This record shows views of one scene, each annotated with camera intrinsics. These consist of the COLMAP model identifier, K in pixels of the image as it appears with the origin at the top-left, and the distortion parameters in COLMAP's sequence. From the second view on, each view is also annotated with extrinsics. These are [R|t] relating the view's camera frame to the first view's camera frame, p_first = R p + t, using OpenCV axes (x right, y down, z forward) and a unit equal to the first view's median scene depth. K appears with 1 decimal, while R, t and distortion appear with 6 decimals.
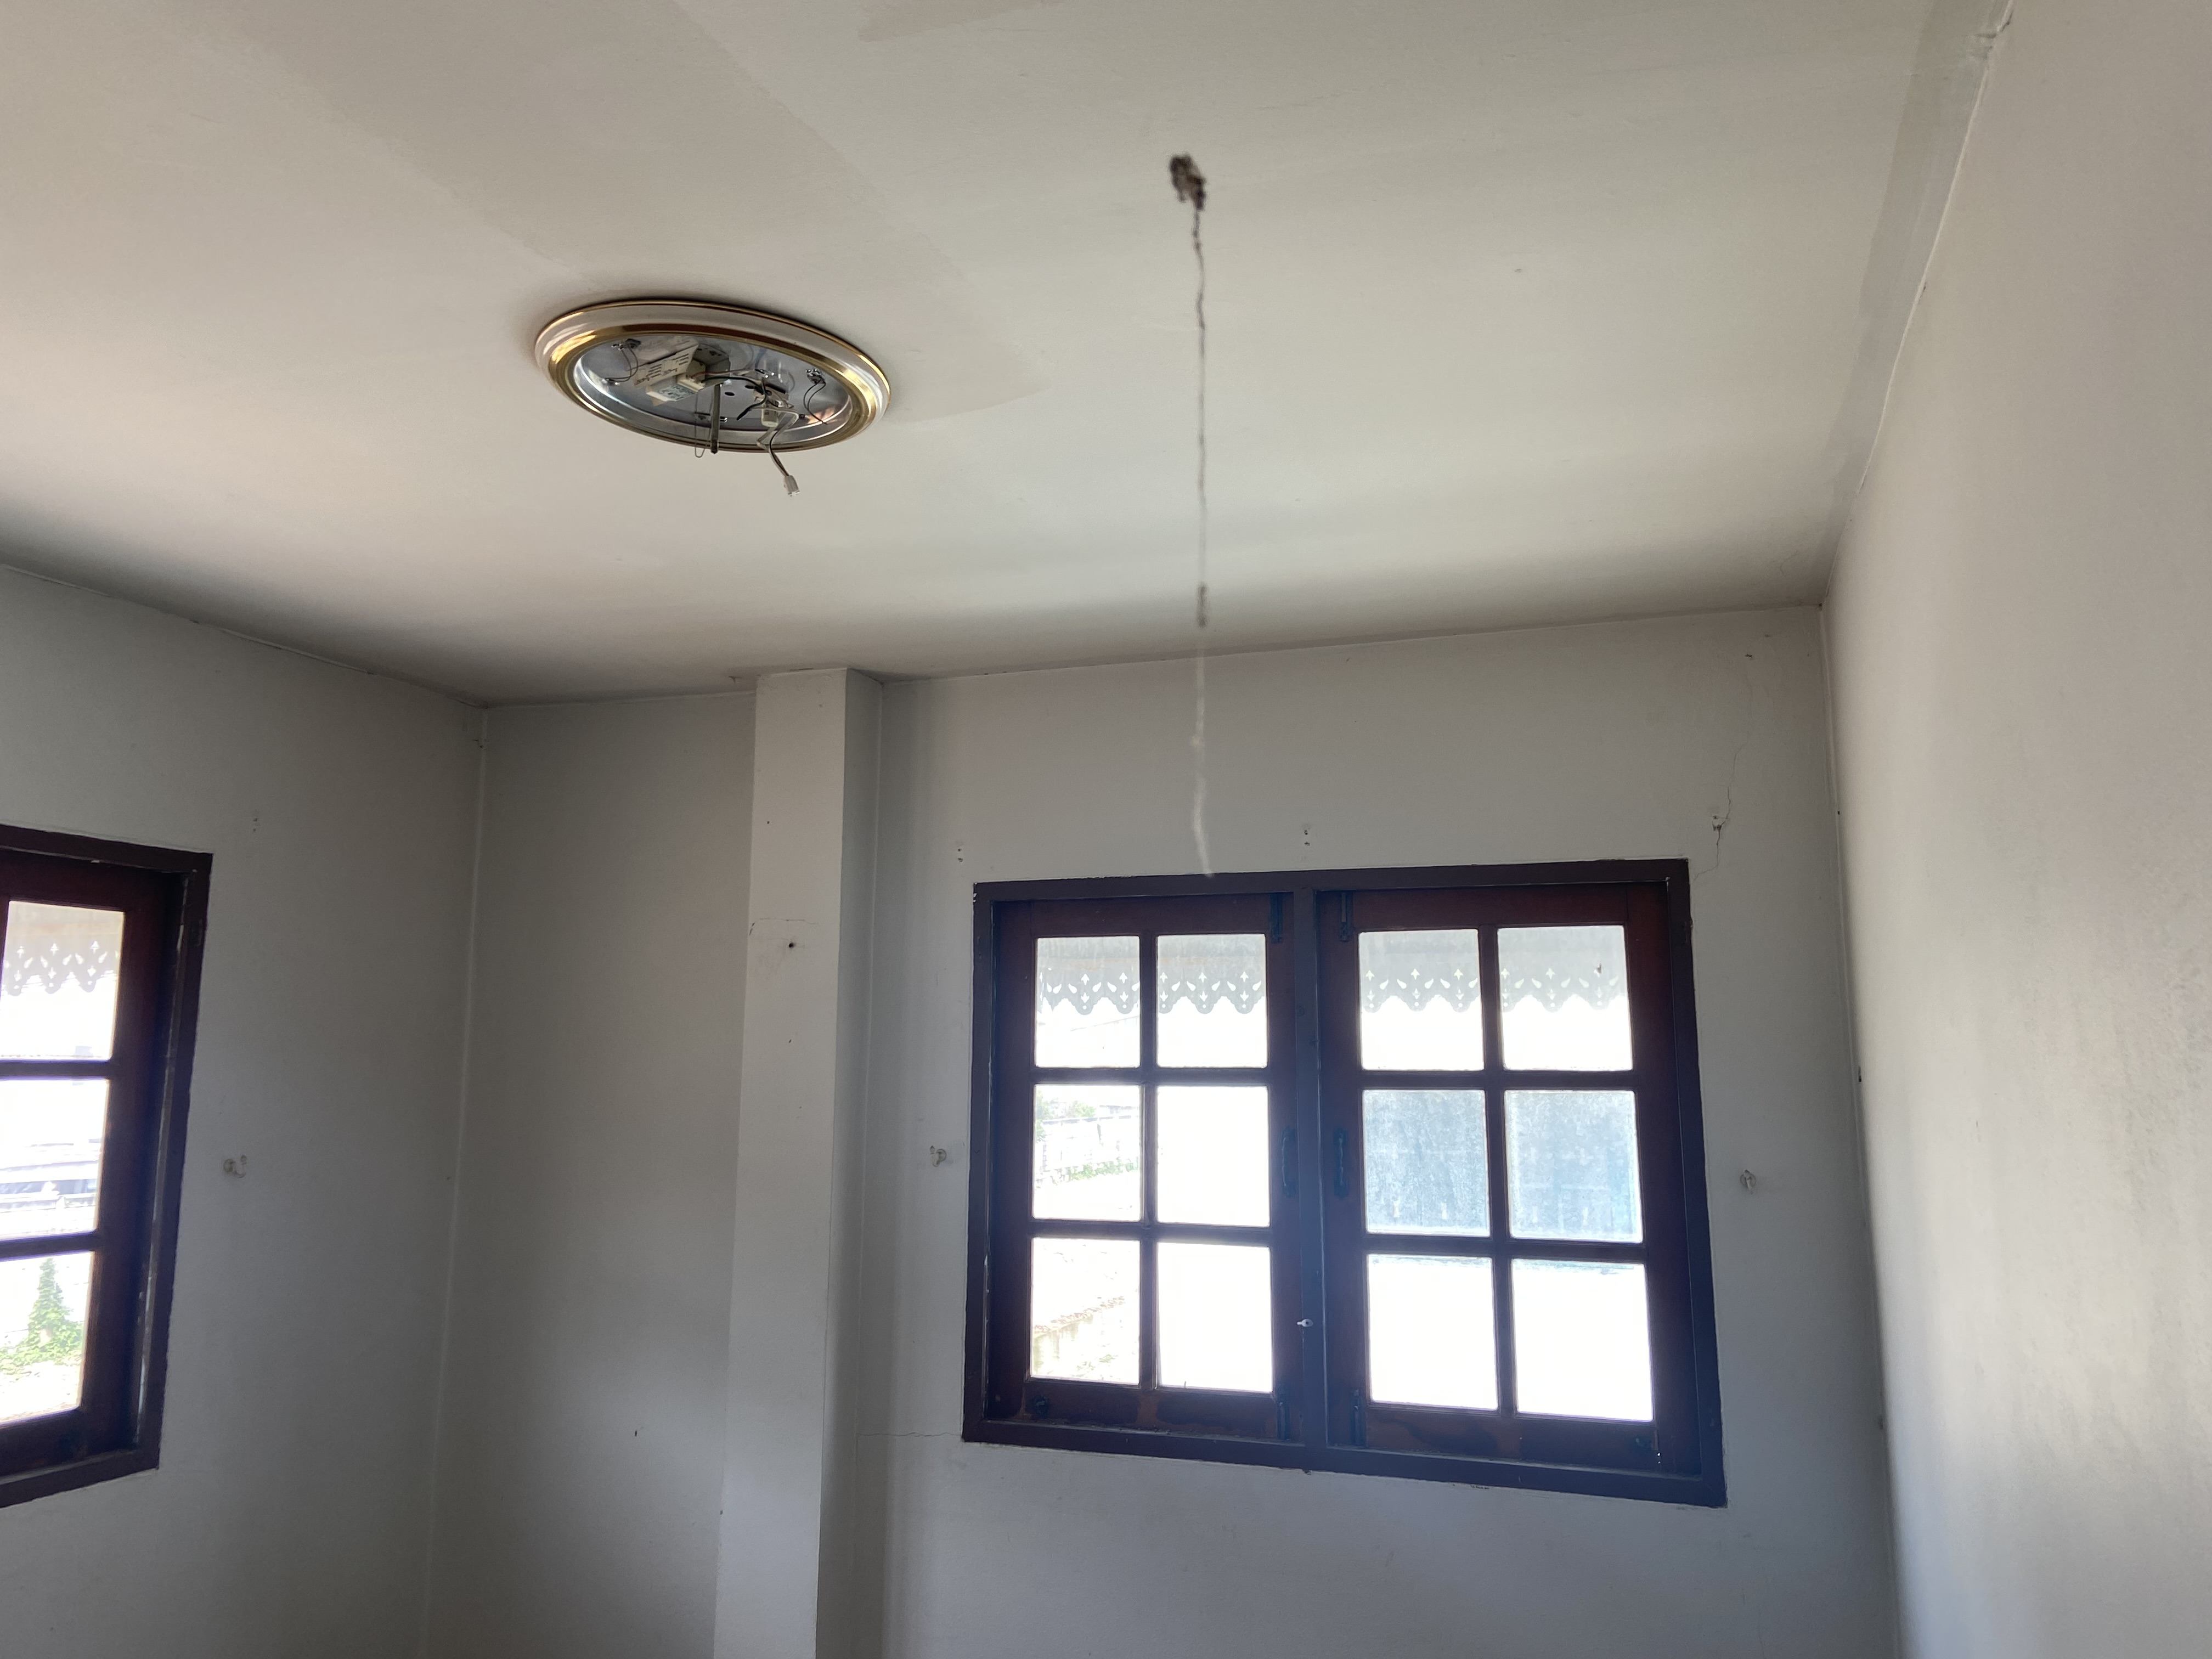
lens RADIAL K [[1628.0, 0, 1114.7], [0, 1628.0, 821.5], [0, 0, 1]] dist [0.110044, -0.155421]
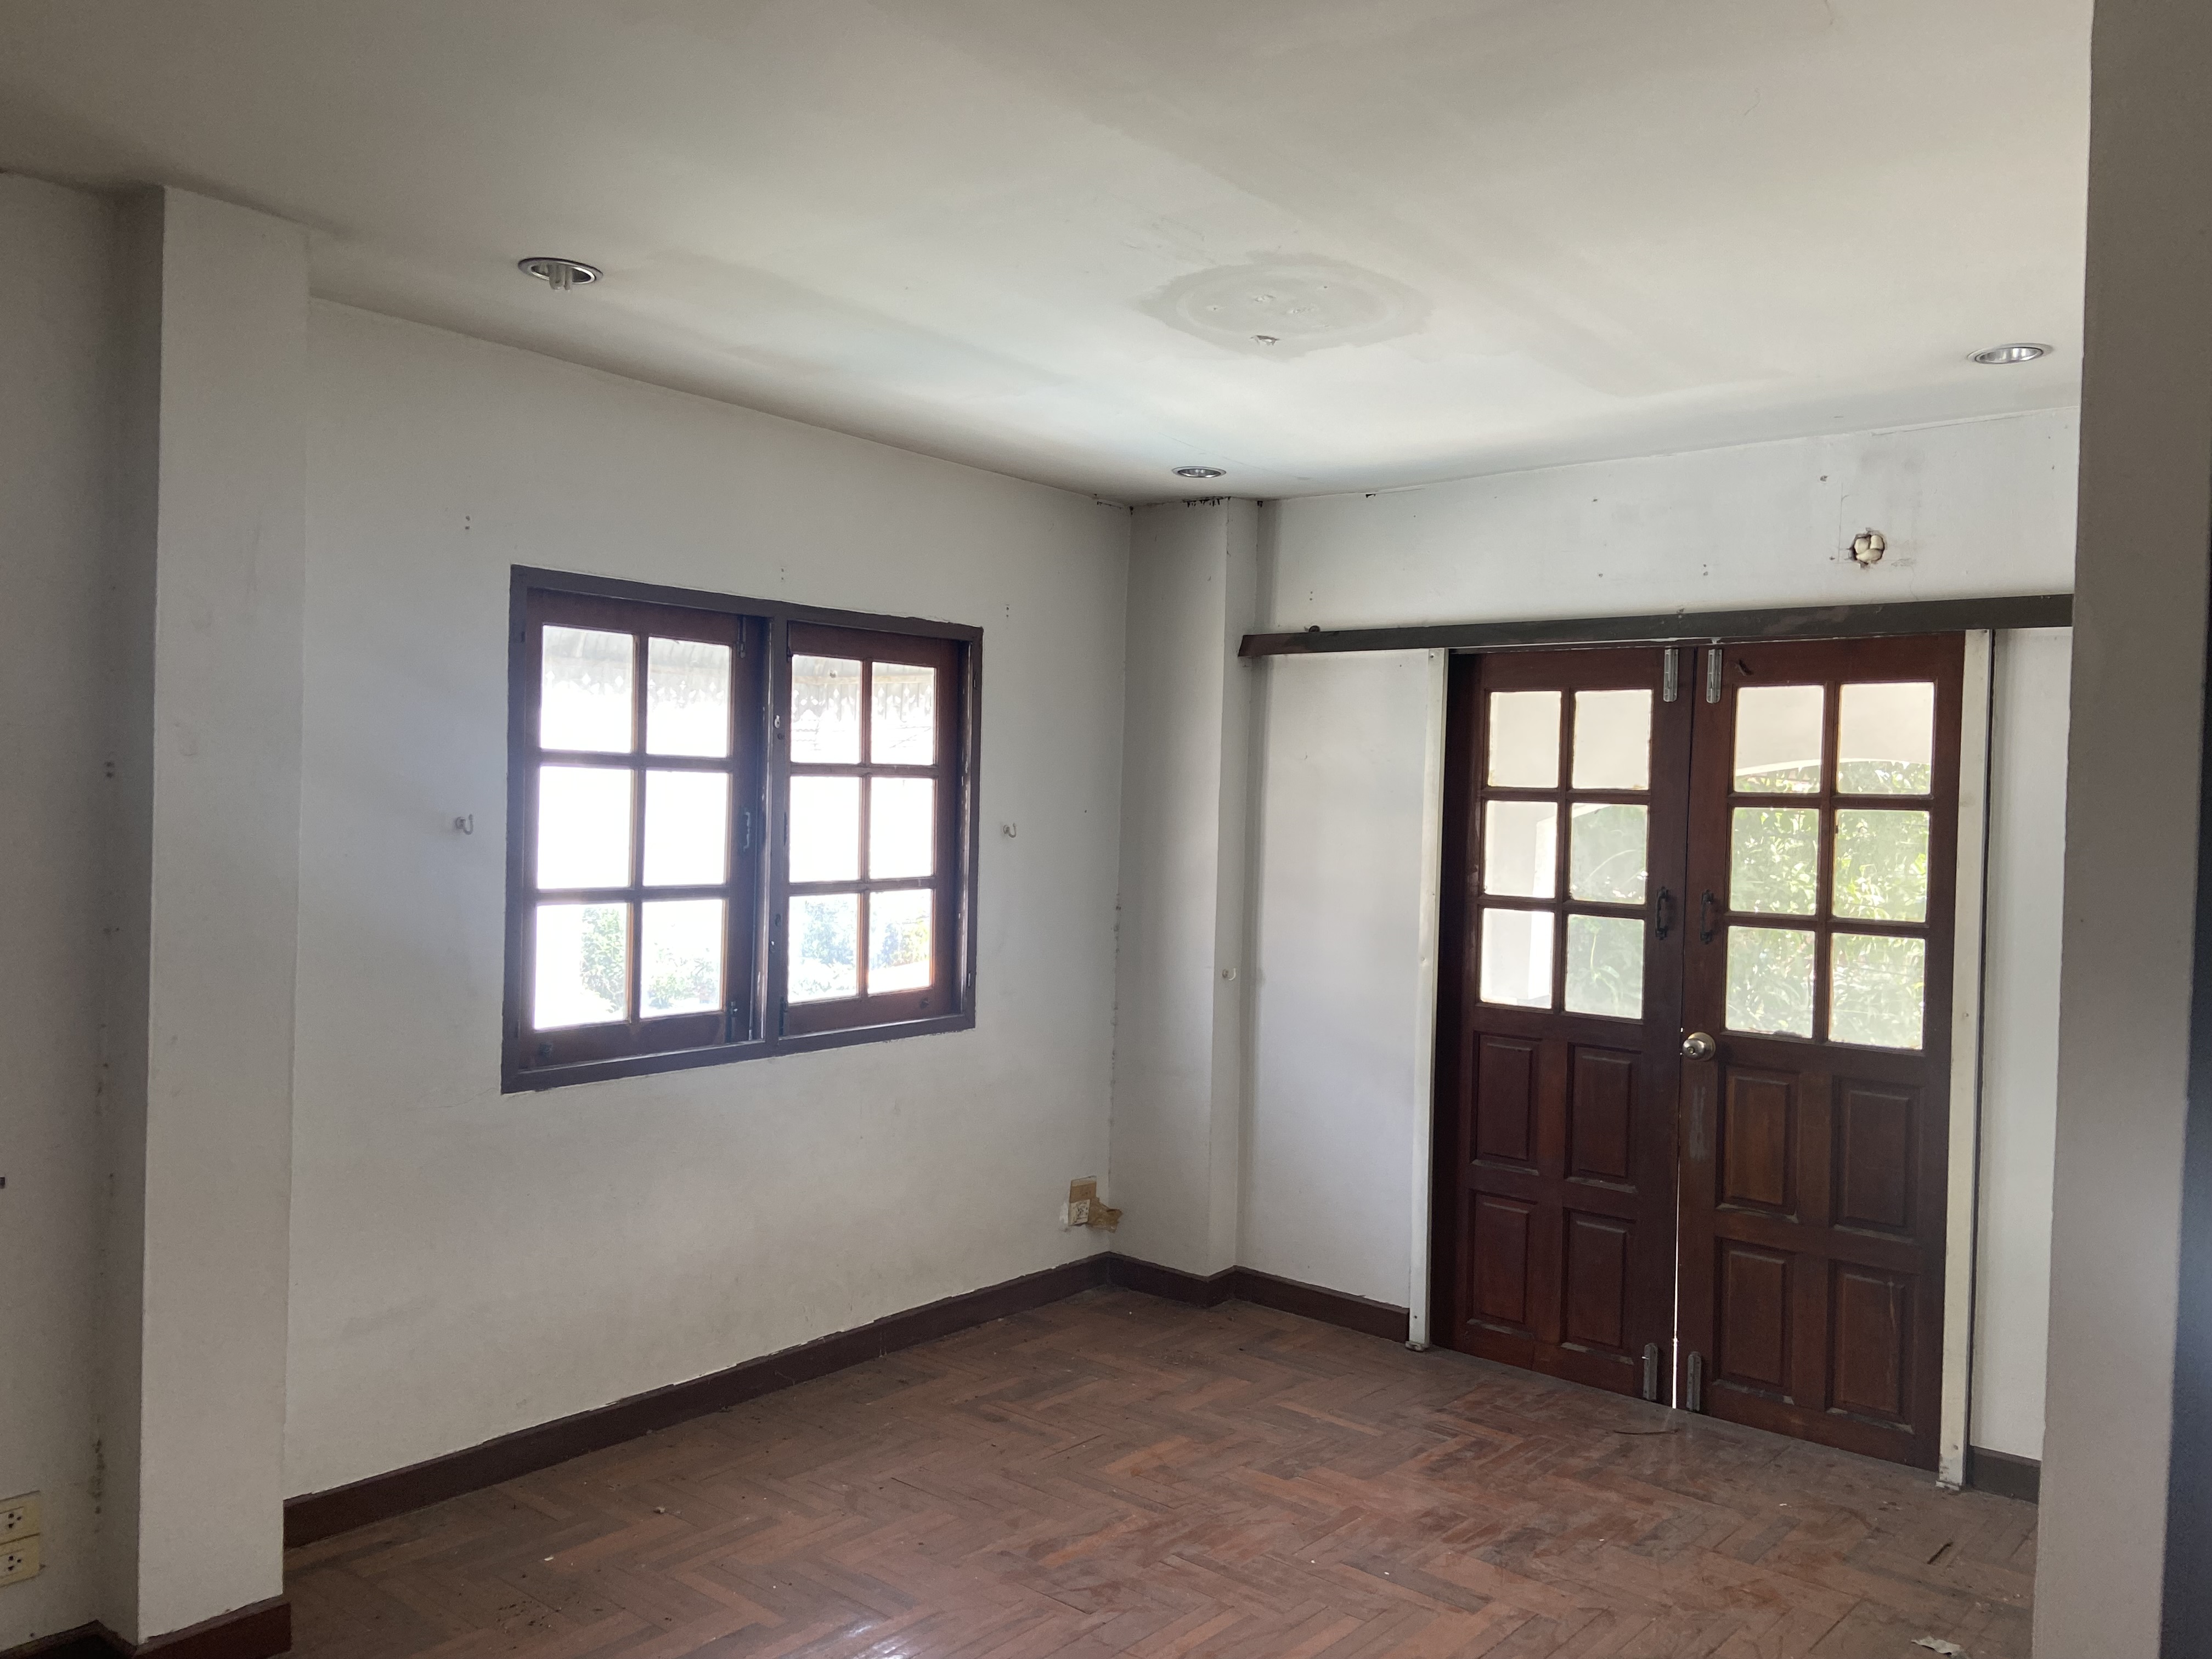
lens RADIAL K [[1628.0, 0, 1114.7], [0, 1628.0, 821.5], [0, 0, 1]] dist [0.110044, -0.155421]
pose [[0.342564, -0.018843, 0.939306, -0.955915], [-0.181426, 0.979653, 0.085818, 0.041119], [-0.921810, -0.199813, 0.332175, 0.321555]]
